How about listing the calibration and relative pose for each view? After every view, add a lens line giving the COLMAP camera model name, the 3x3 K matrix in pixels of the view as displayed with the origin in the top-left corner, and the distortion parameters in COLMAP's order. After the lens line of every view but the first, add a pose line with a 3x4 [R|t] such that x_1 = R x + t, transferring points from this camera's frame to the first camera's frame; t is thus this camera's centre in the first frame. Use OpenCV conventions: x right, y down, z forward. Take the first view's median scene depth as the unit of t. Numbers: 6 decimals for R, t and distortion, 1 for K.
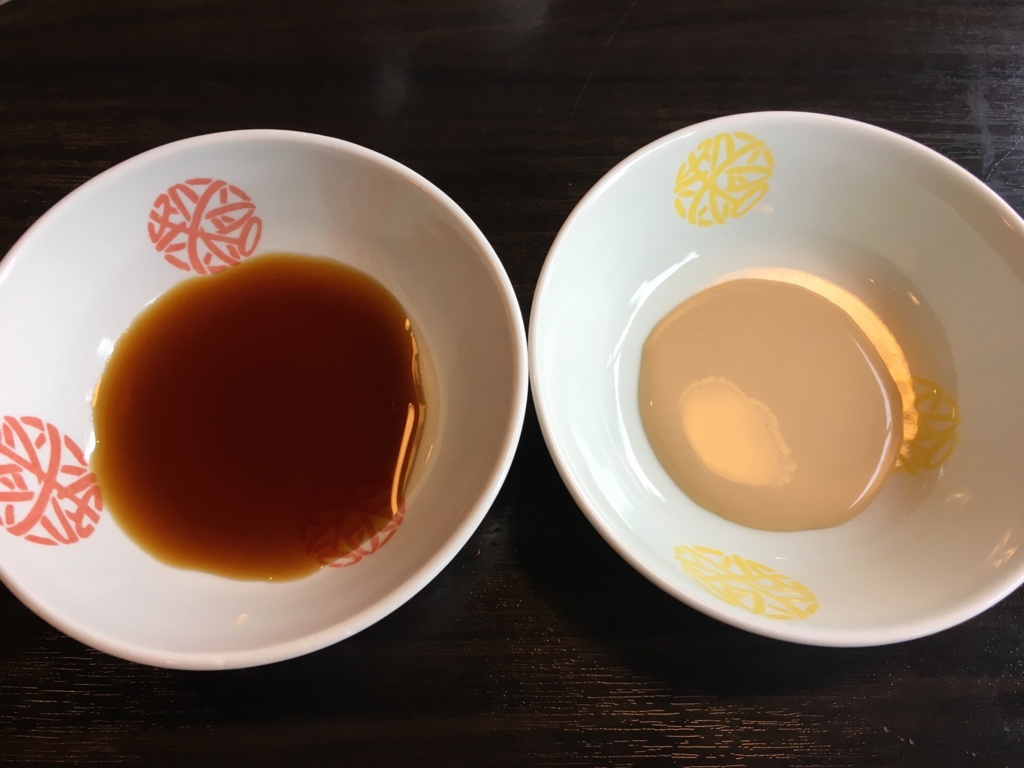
lens RADIAL K [[872.1, 0, 511.2], [0, 872.1, 373.4], [0, 0, 1]] dist [0.032882, -0.046488]
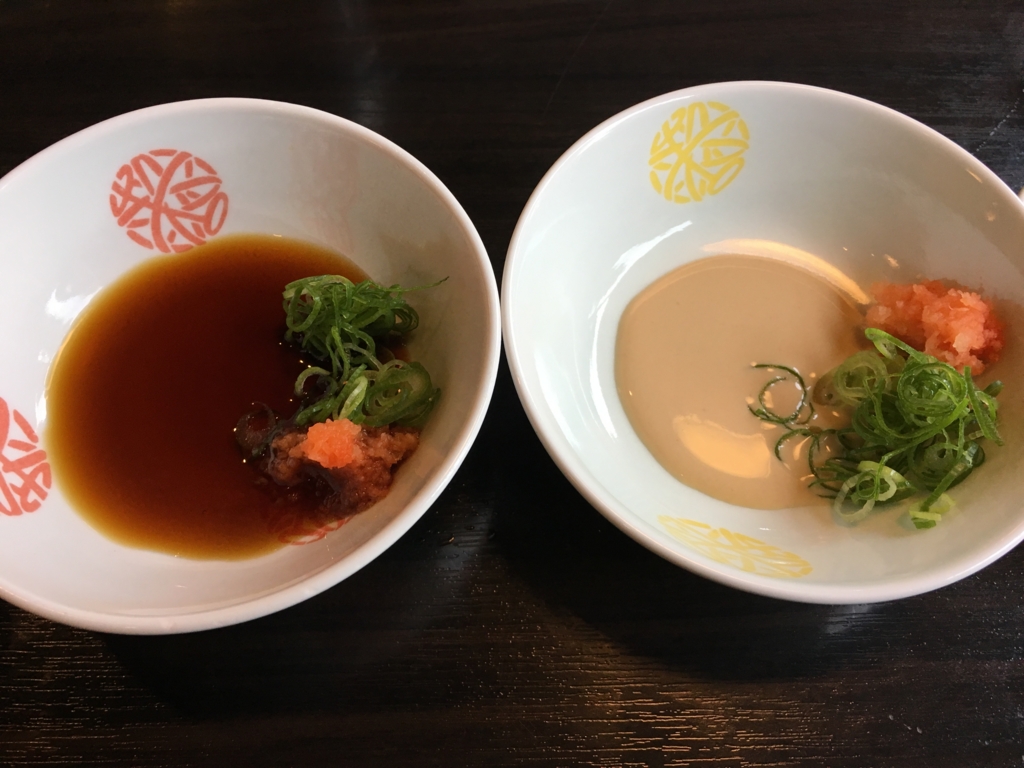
lens RADIAL K [[872.1, 0, 510.1], [0, 872.1, 392.1], [0, 0, 1]] dist [0.032882, -0.046488]
pose [[0.999870, -0.010419, 0.012332, 0.015537], [0.011512, 0.995677, -0.092171, 0.143730], [-0.011318, 0.092301, 0.995667, 0.047296]]
